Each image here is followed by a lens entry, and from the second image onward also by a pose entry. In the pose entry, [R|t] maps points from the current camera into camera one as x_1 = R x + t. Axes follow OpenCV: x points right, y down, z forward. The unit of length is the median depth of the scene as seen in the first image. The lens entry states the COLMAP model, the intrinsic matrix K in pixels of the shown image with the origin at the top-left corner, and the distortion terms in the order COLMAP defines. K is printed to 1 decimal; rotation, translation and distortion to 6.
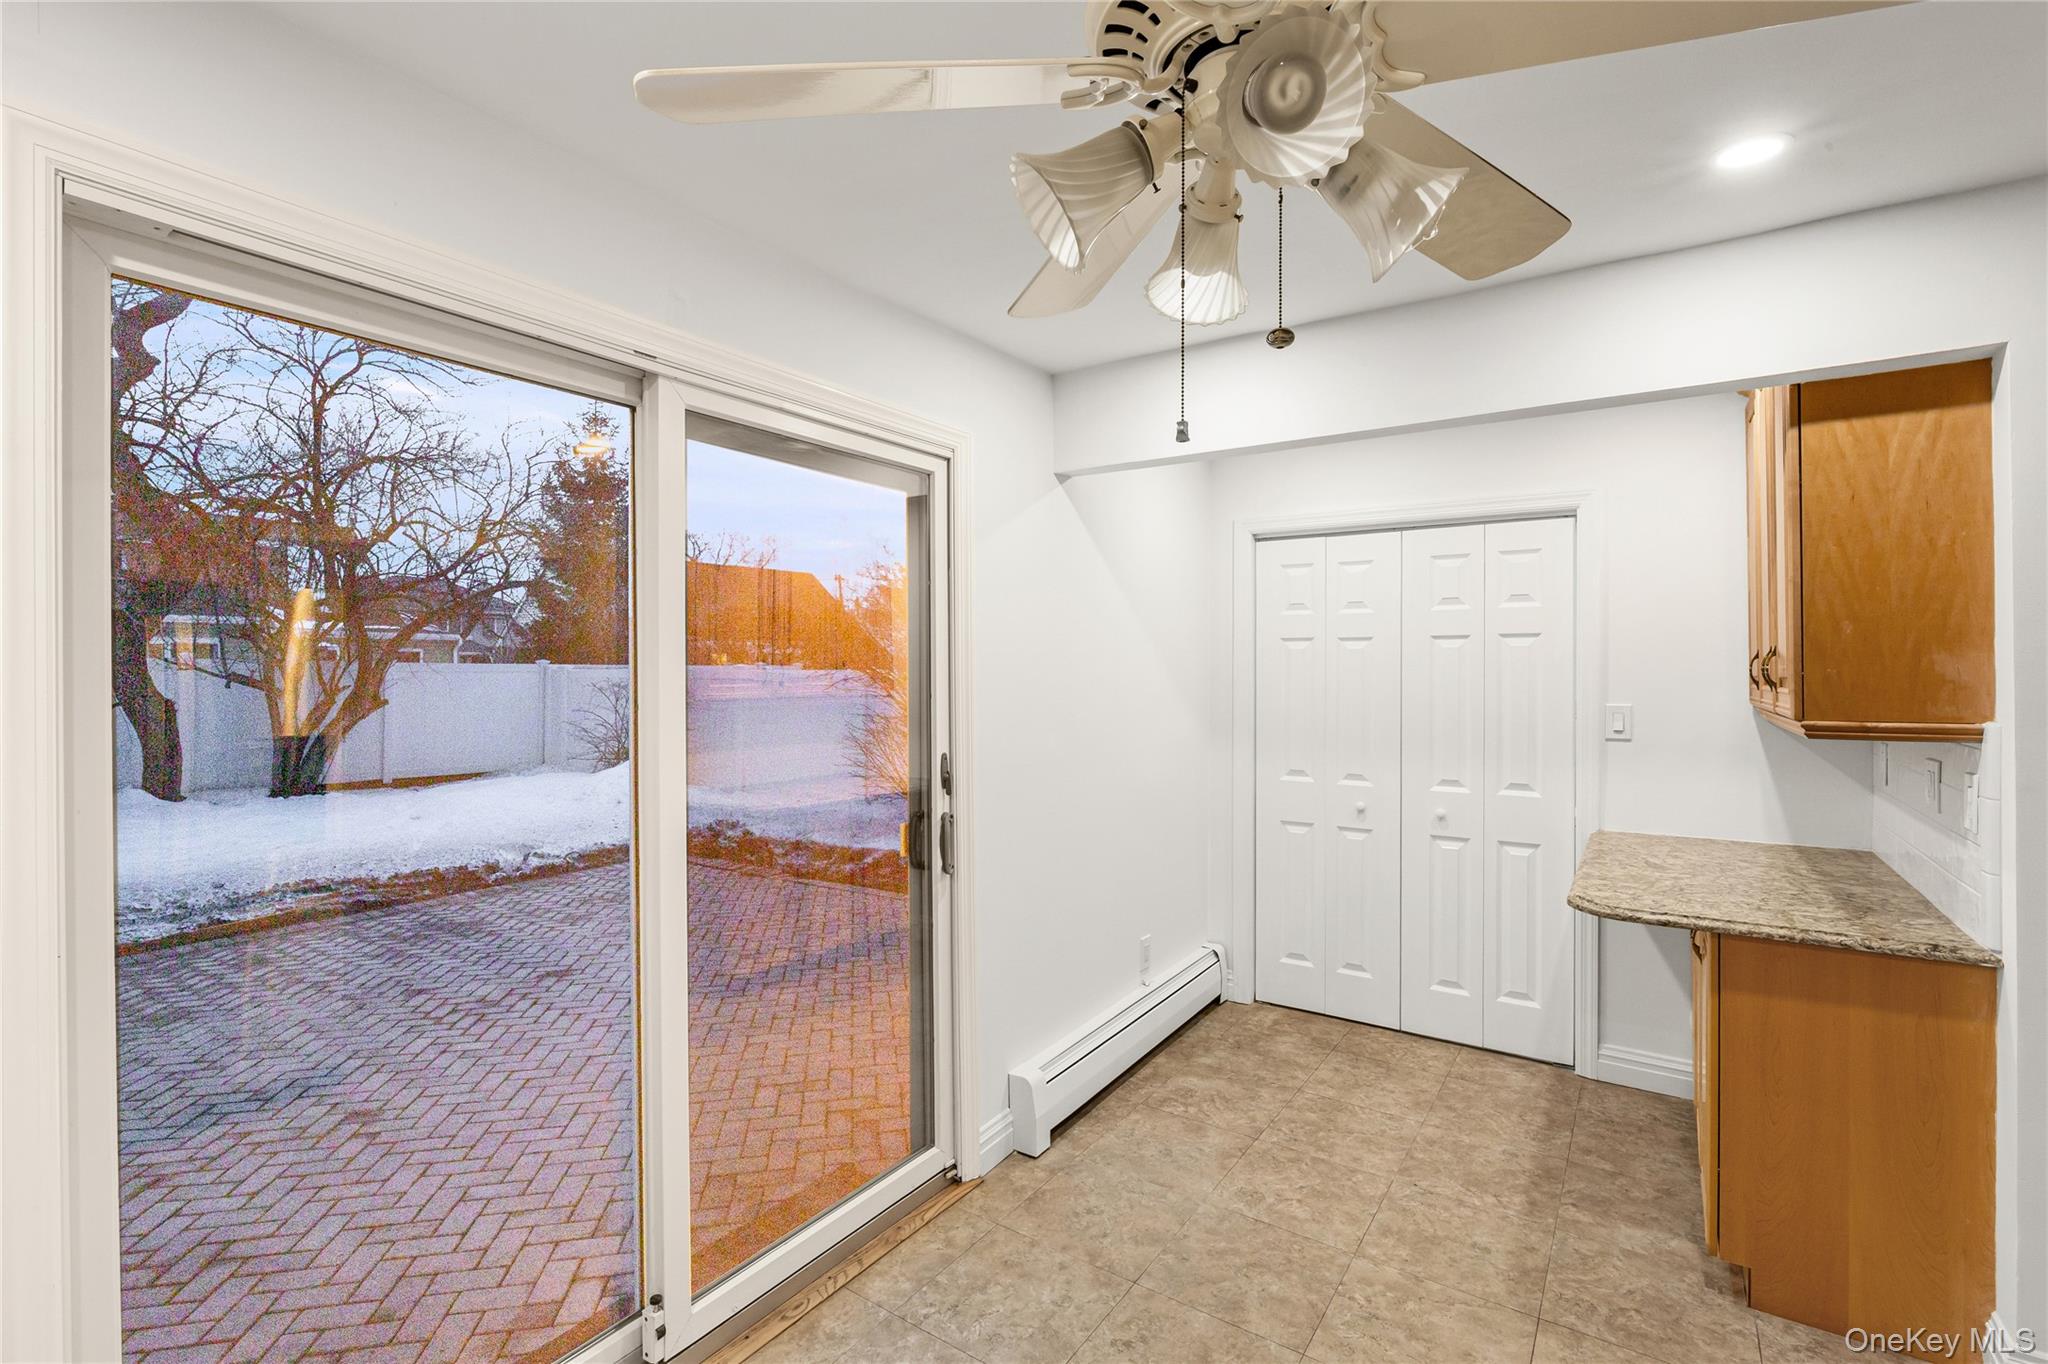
lens RADIAL K [[921.8, 0, 1036.5], [0, 921.8, 670.8], [0, 0, 1]] dist [-0.011552, 0.000833]
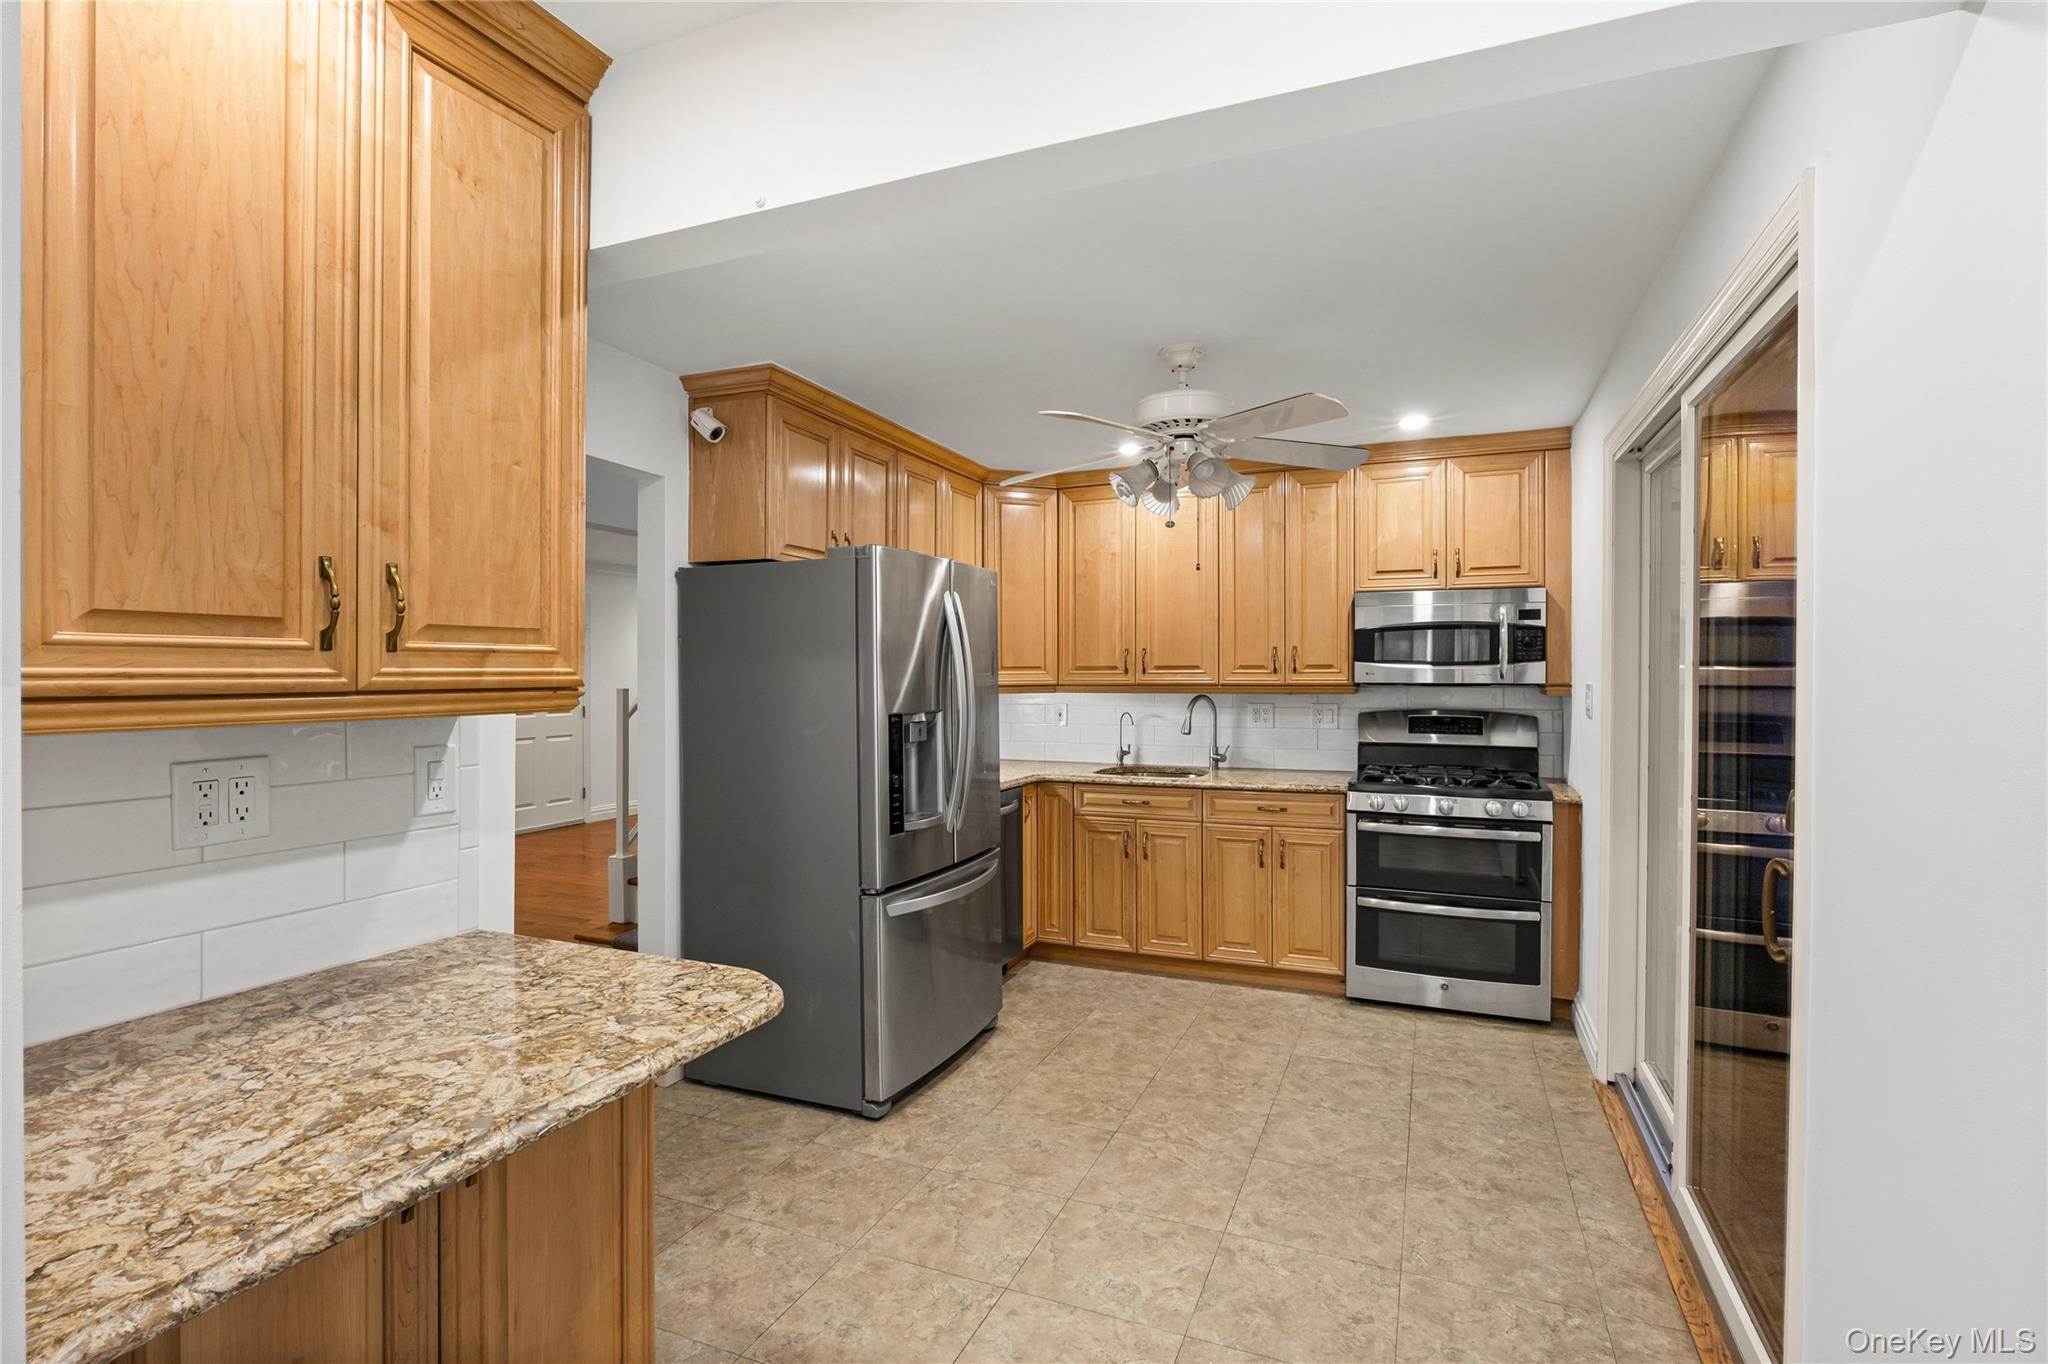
lens RADIAL K [[973.5, 0, 1018.4], [0, 973.5, 683.9], [0, 0, 1]] dist [-0.011033, 0.000853]
pose [[-0.981366, 0.002906, -0.192124, 0.629718], [0.000409, 0.999915, 0.013033, 0.041239], [0.192146, 0.012712, -0.981284, 1.876268]]
